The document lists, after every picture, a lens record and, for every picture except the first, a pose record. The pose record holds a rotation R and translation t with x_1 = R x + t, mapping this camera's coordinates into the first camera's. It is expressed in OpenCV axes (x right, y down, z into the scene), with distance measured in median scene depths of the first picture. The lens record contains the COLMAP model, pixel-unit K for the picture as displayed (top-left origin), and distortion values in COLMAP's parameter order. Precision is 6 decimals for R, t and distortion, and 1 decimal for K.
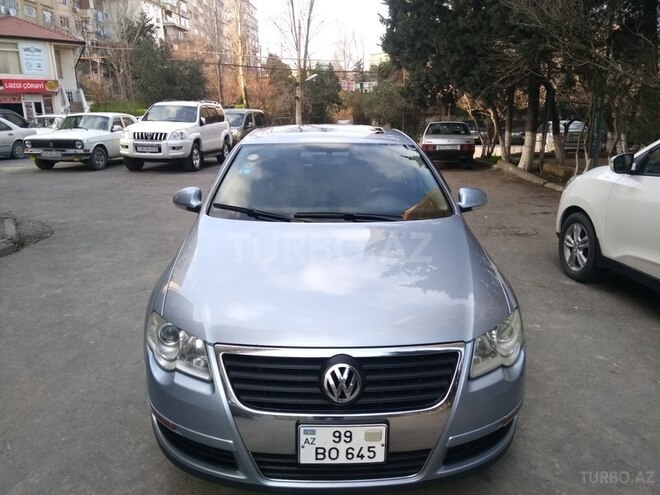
lens RADIAL K [[502.9, 0, 337.6], [0, 502.9, 251.0], [0, 0, 1]] dist [0.087073, -0.125631]
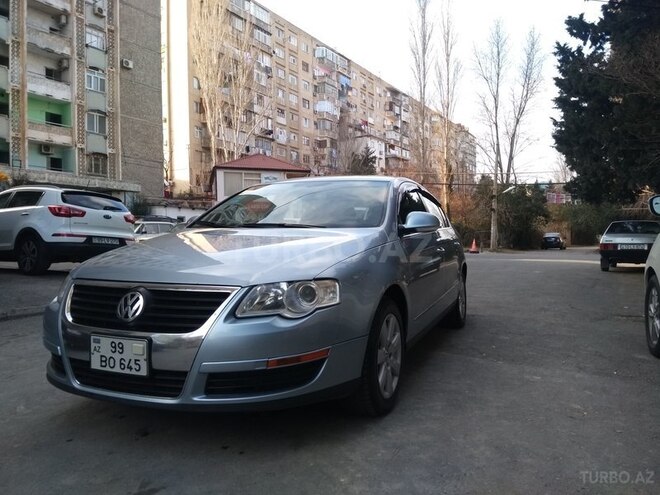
lens RADIAL K [[502.9, 0, 337.6], [0, 502.9, 251.0], [0, 0, 1]] dist [0.087073, -0.125631]
pose [[0.915194, 0.006950, -0.402953, 0.126760], [-0.098295, 0.973505, -0.206461, 0.043928], [0.390842, 0.228560, 0.891629, 0.008347]]
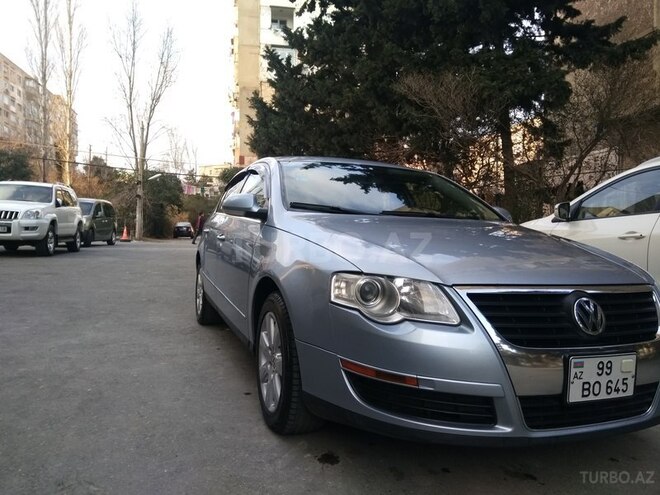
lens RADIAL K [[502.9, 0, 337.6], [0, 502.9, 251.0], [0, 0, 1]] dist [0.087073, -0.125631]
pose [[0.945502, 0.011970, 0.325397, -0.102083], [0.056489, 0.978141, -0.200121, 0.040341], [-0.320680, 0.207596, 0.924158, 0.027914]]
